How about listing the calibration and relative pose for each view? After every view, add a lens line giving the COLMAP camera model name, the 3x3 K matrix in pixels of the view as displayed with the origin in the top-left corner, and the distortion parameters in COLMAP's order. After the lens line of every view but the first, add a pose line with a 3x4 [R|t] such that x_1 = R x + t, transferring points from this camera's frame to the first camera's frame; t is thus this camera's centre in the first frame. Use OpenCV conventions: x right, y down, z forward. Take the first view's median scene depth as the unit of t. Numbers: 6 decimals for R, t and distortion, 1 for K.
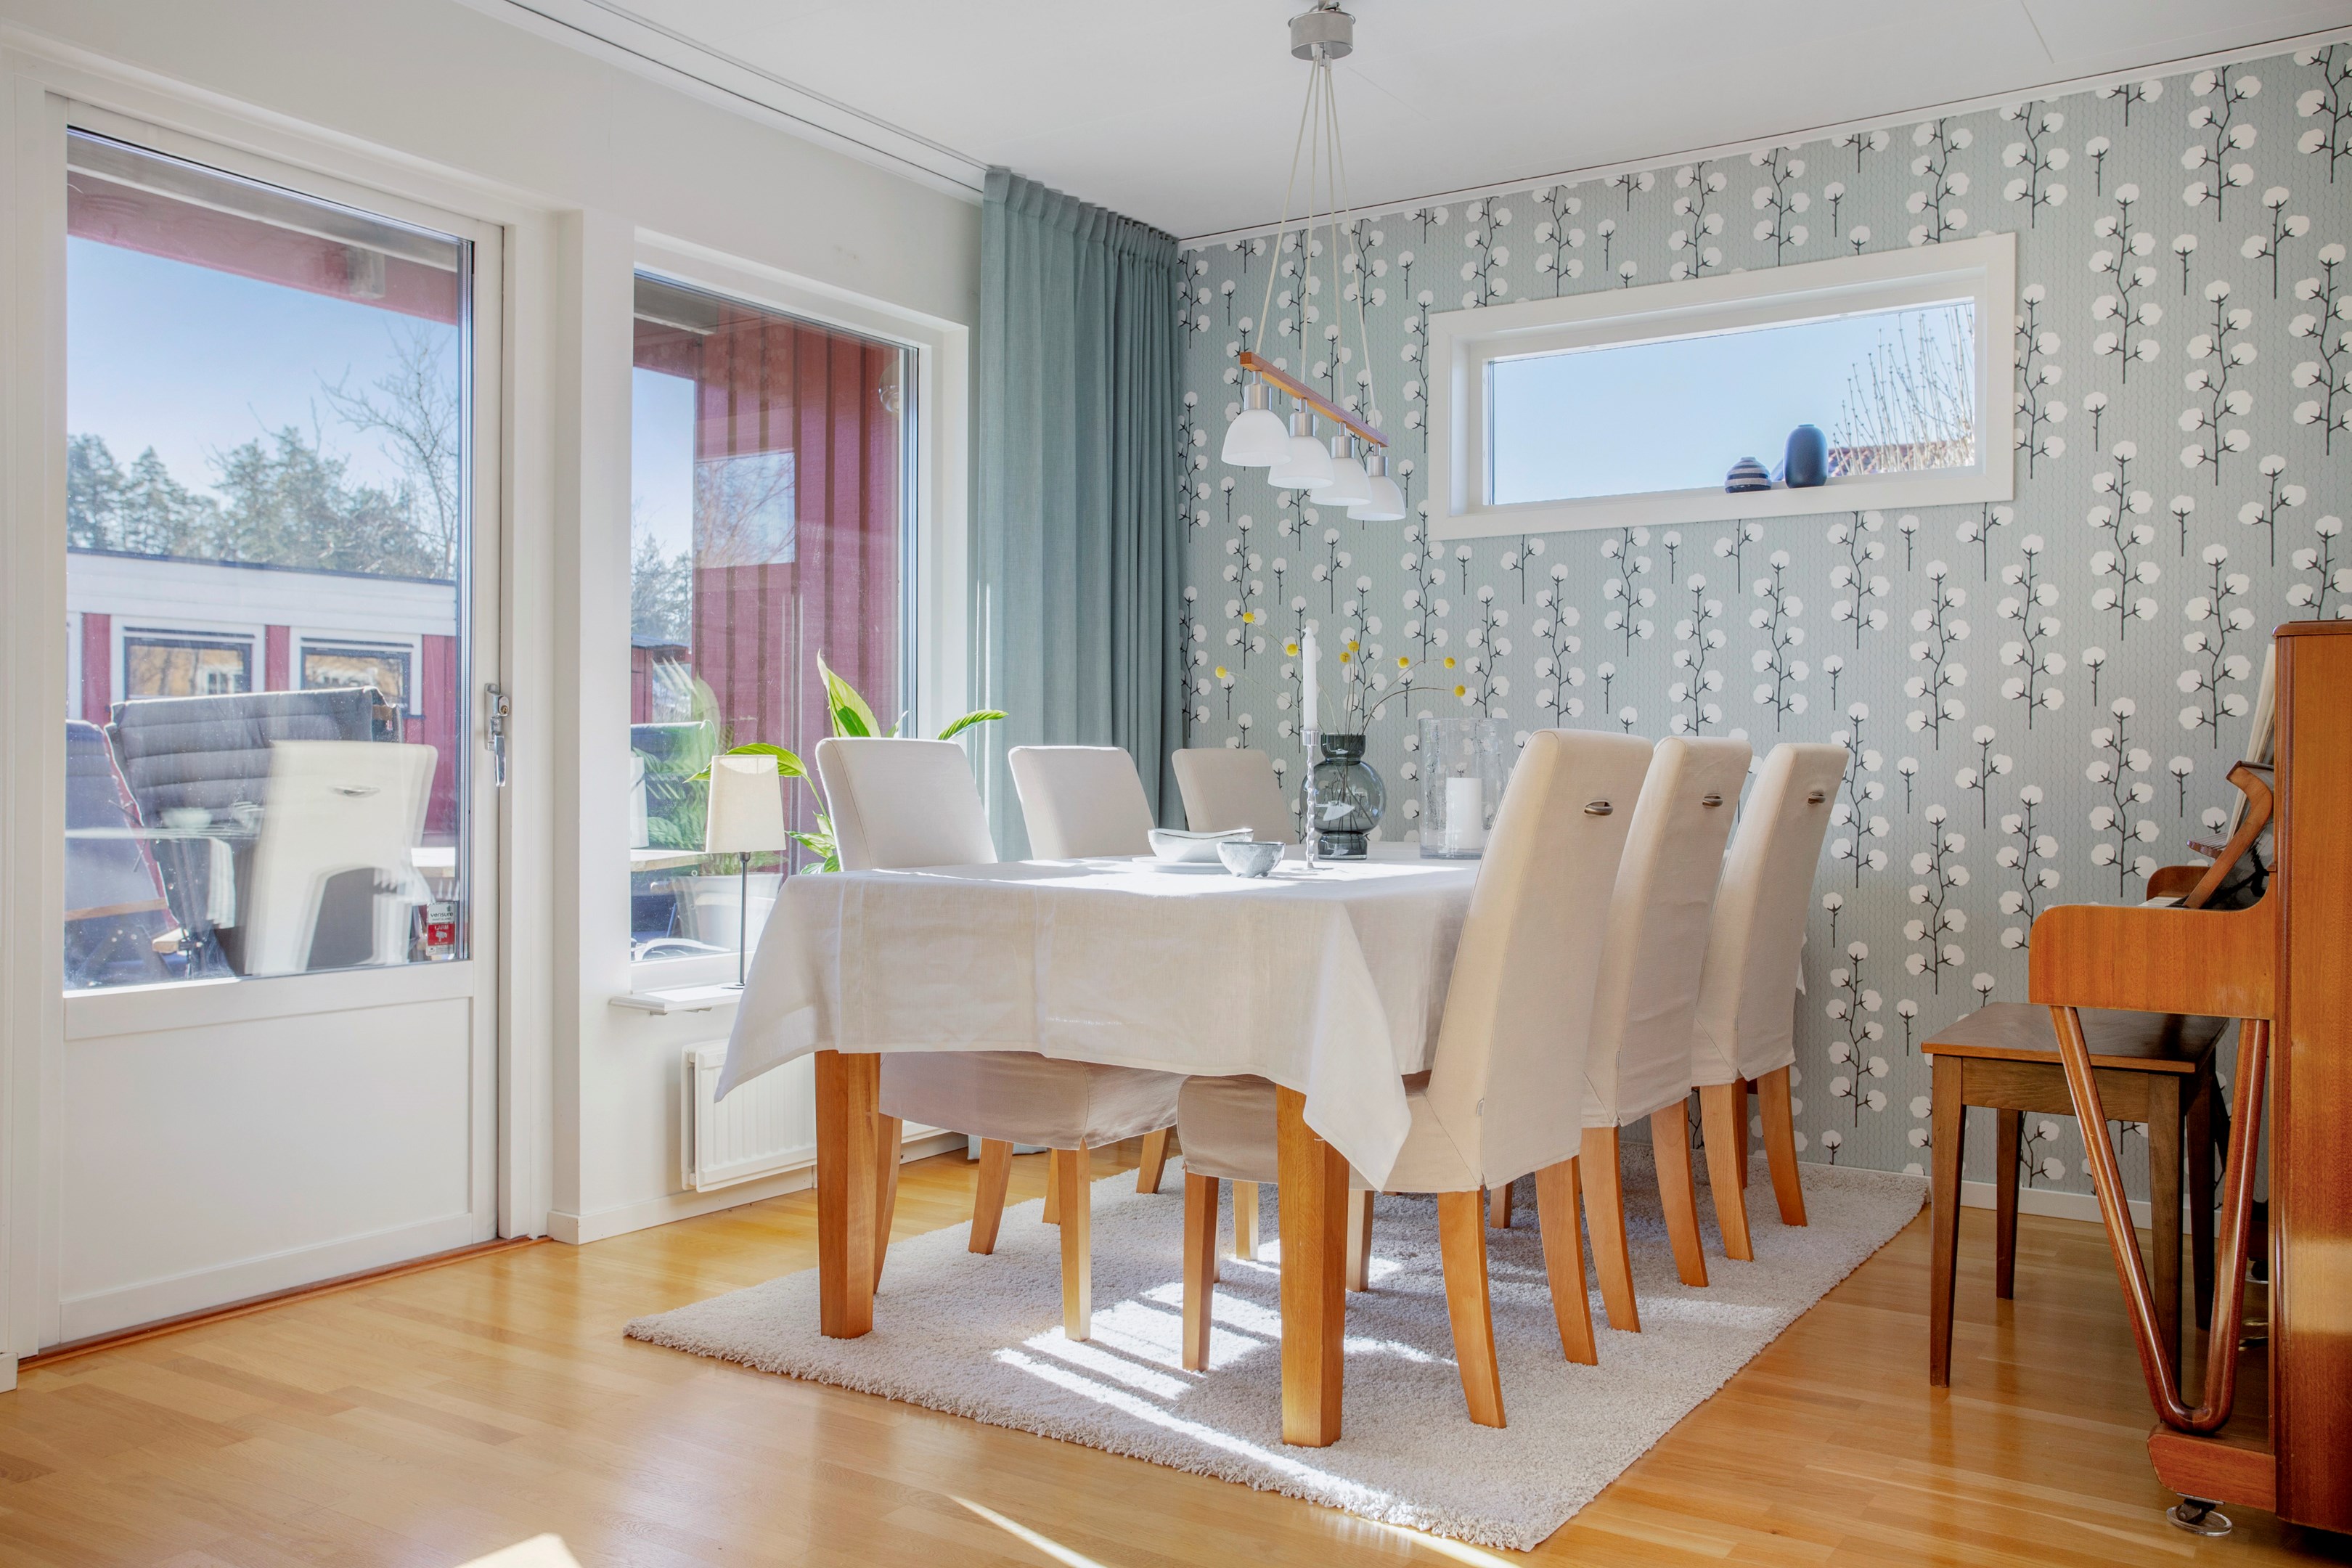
lens RADIAL K [[1813.1, 0, 1190.9], [0, 1813.1, 773.5], [0, 0, 1]] dist [-0.032271, 0.065296]
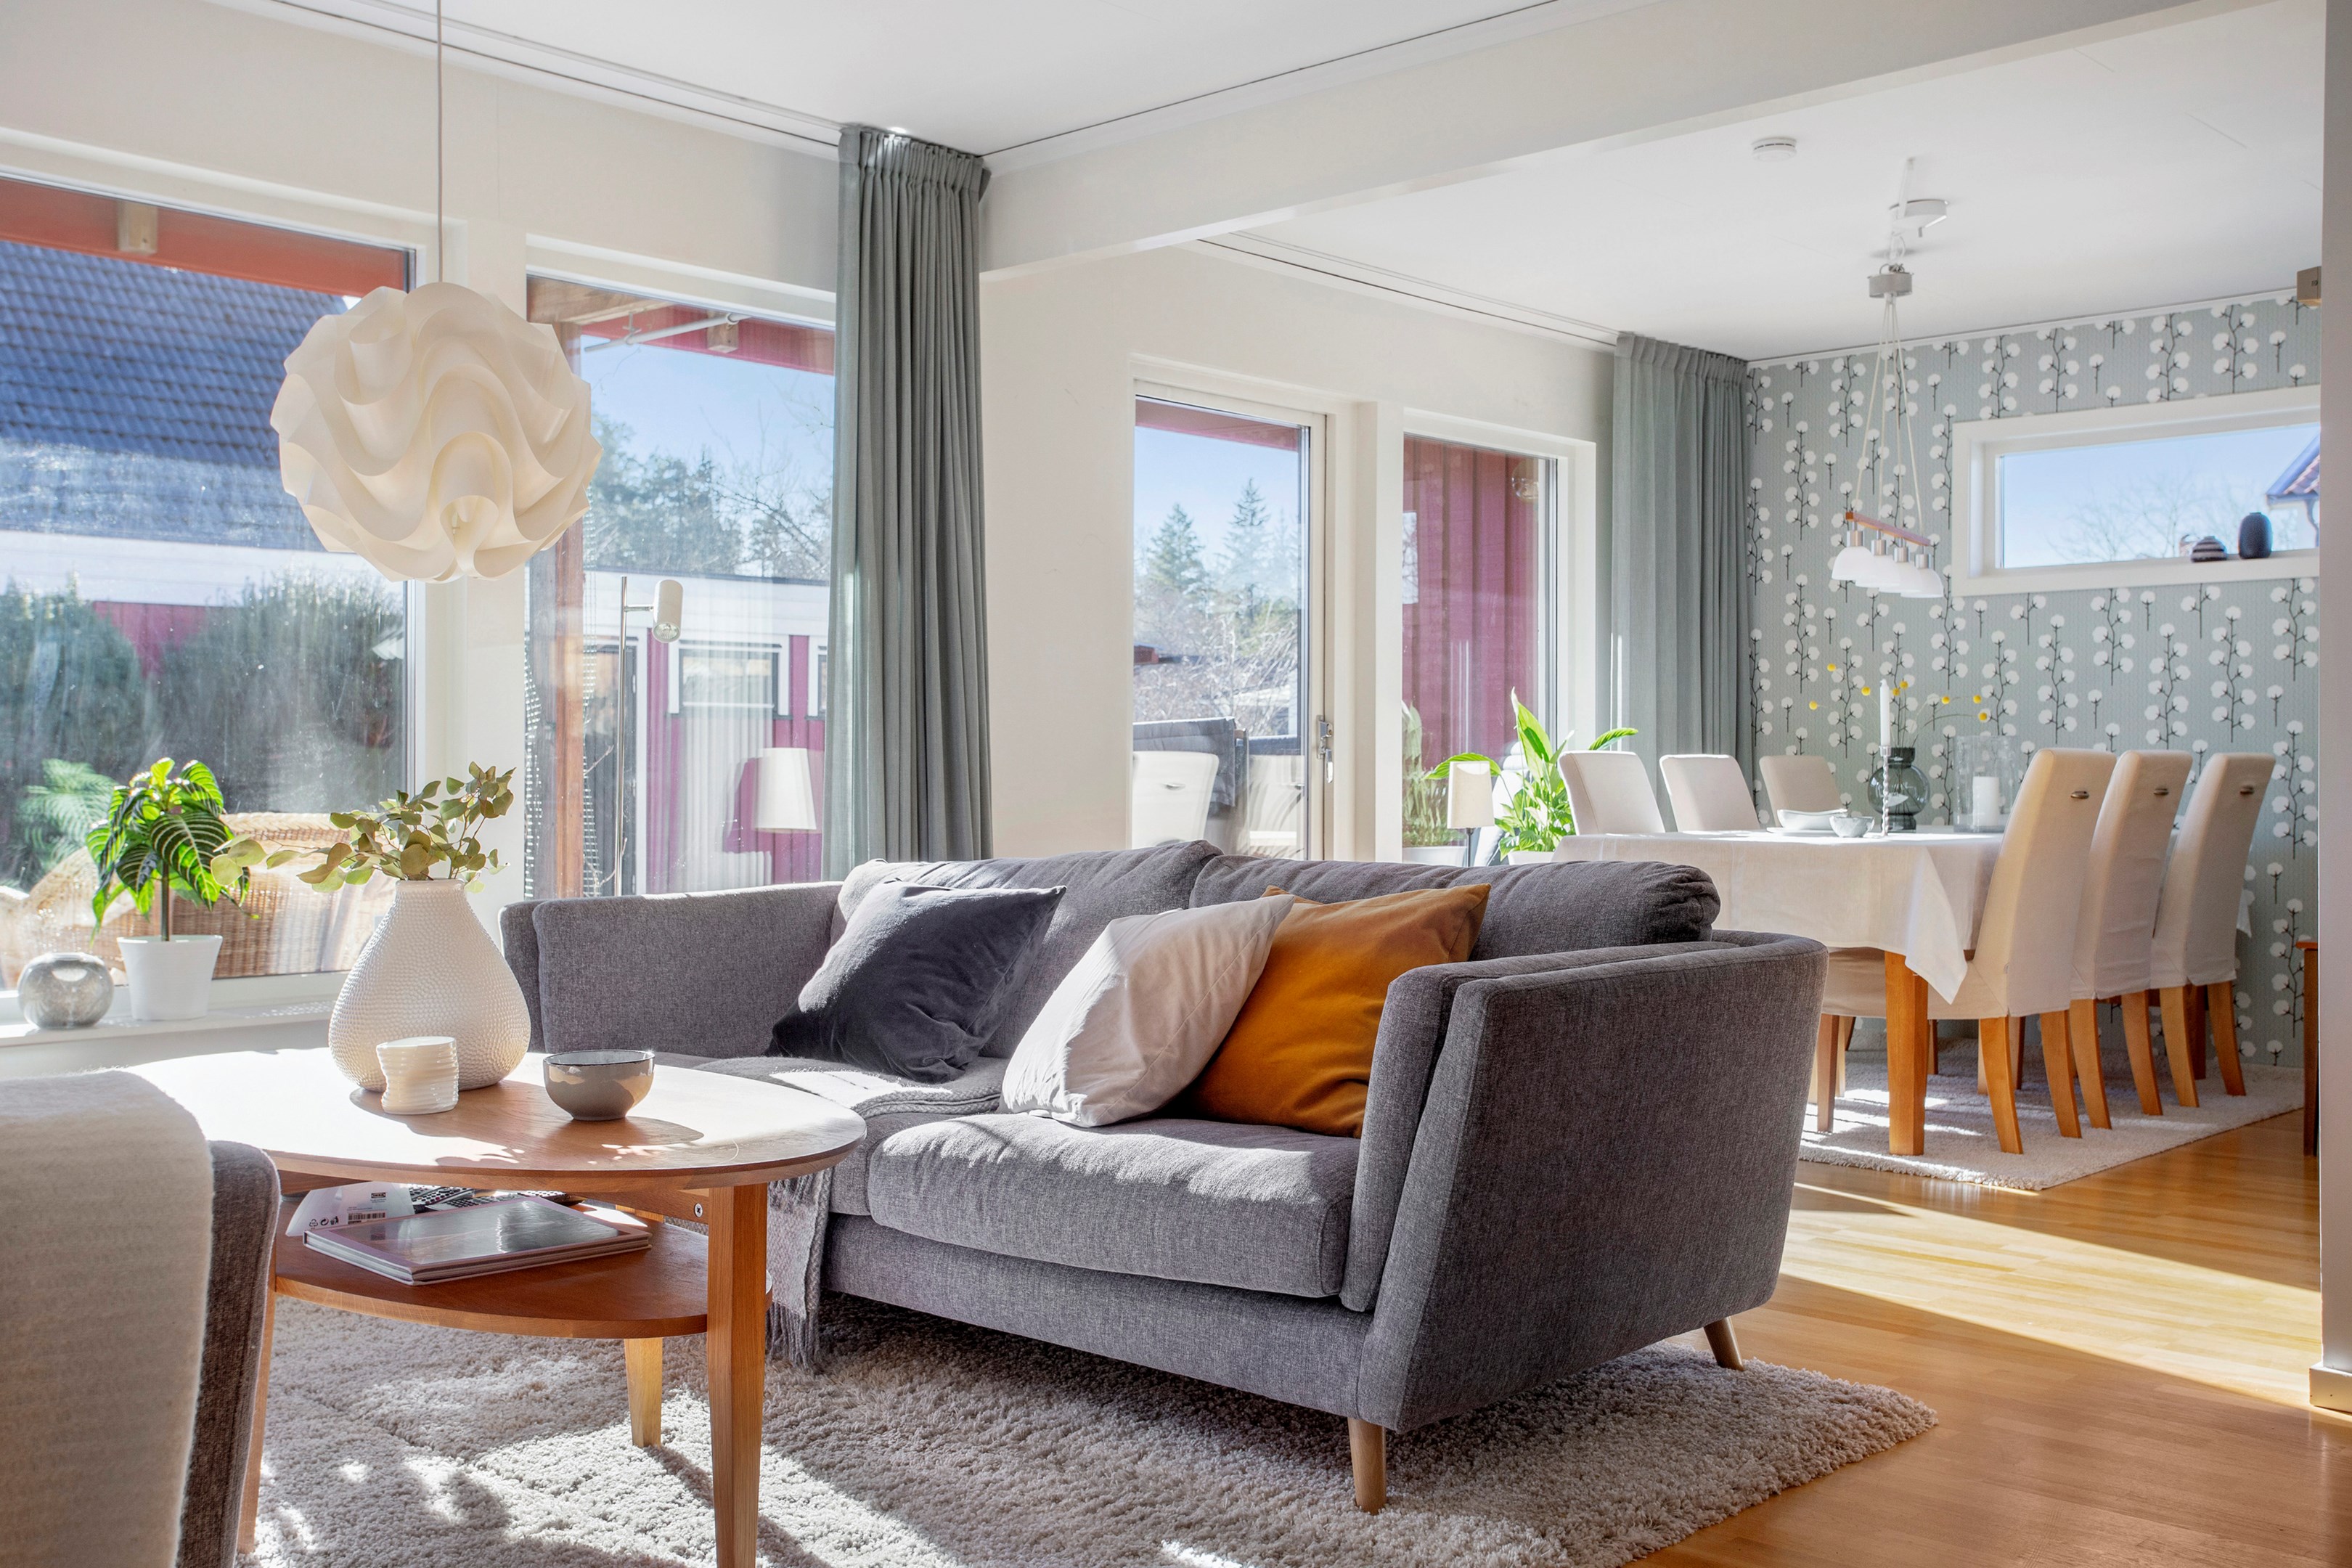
lens RADIAL K [[2202.2, 0, 1216.8], [0, 2202.2, 765.1], [0, 0, 1]] dist [0.032752, 0.000000]
pose [[0.986338, -0.000244, -0.164734, -0.139614], [-0.000494, 0.999990, -0.004435, 0.000827], [0.164734, 0.004456, 0.986328, -0.713116]]
